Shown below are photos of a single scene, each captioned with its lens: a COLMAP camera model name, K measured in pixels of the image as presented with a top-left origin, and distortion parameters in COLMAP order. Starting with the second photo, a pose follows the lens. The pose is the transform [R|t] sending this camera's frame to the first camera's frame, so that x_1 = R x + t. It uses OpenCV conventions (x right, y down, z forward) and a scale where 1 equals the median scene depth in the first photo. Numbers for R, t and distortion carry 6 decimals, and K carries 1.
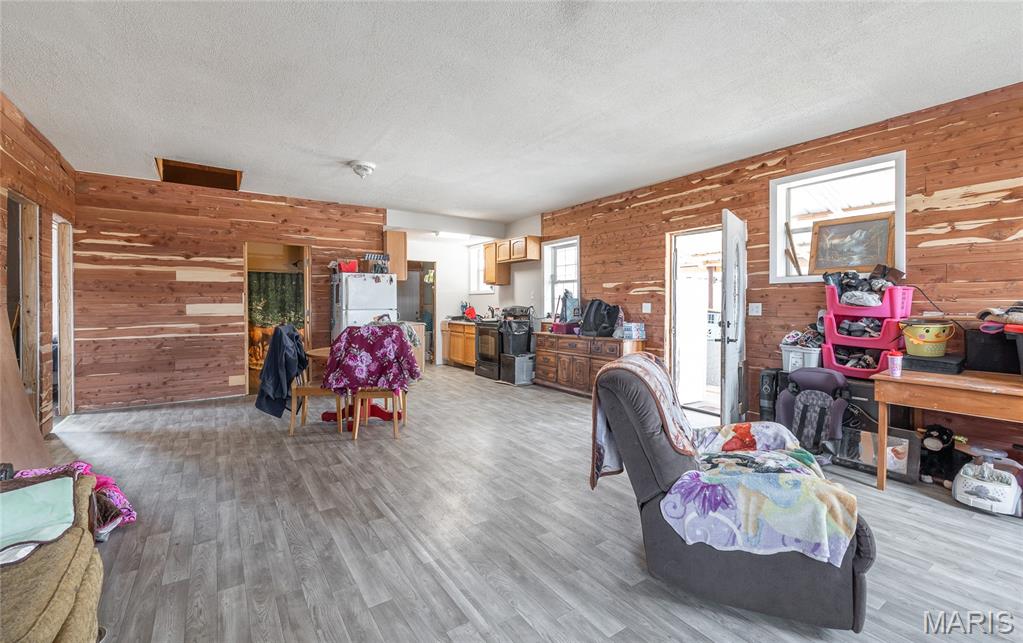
lens RADIAL K [[439.8, 0, 512.9], [0, 439.8, 307.4], [0, 0, 1]] dist [0.001590, -0.000197]
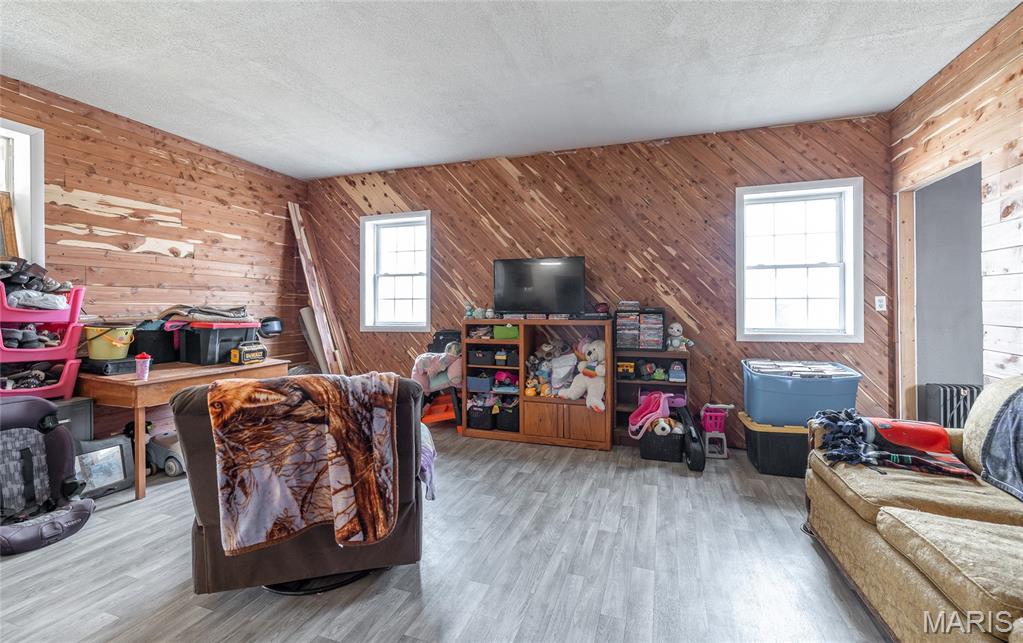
lens RADIAL K [[439.8, 0, 512.9], [0, 439.8, 307.4], [0, 0, 1]] dist [0.001590, -0.000197]
pose [[-0.600665, -0.002345, 0.799497, -0.234174], [0.006123, 0.999953, 0.007533, -0.004681], [-0.799477, 0.009420, -0.600622, 0.505649]]
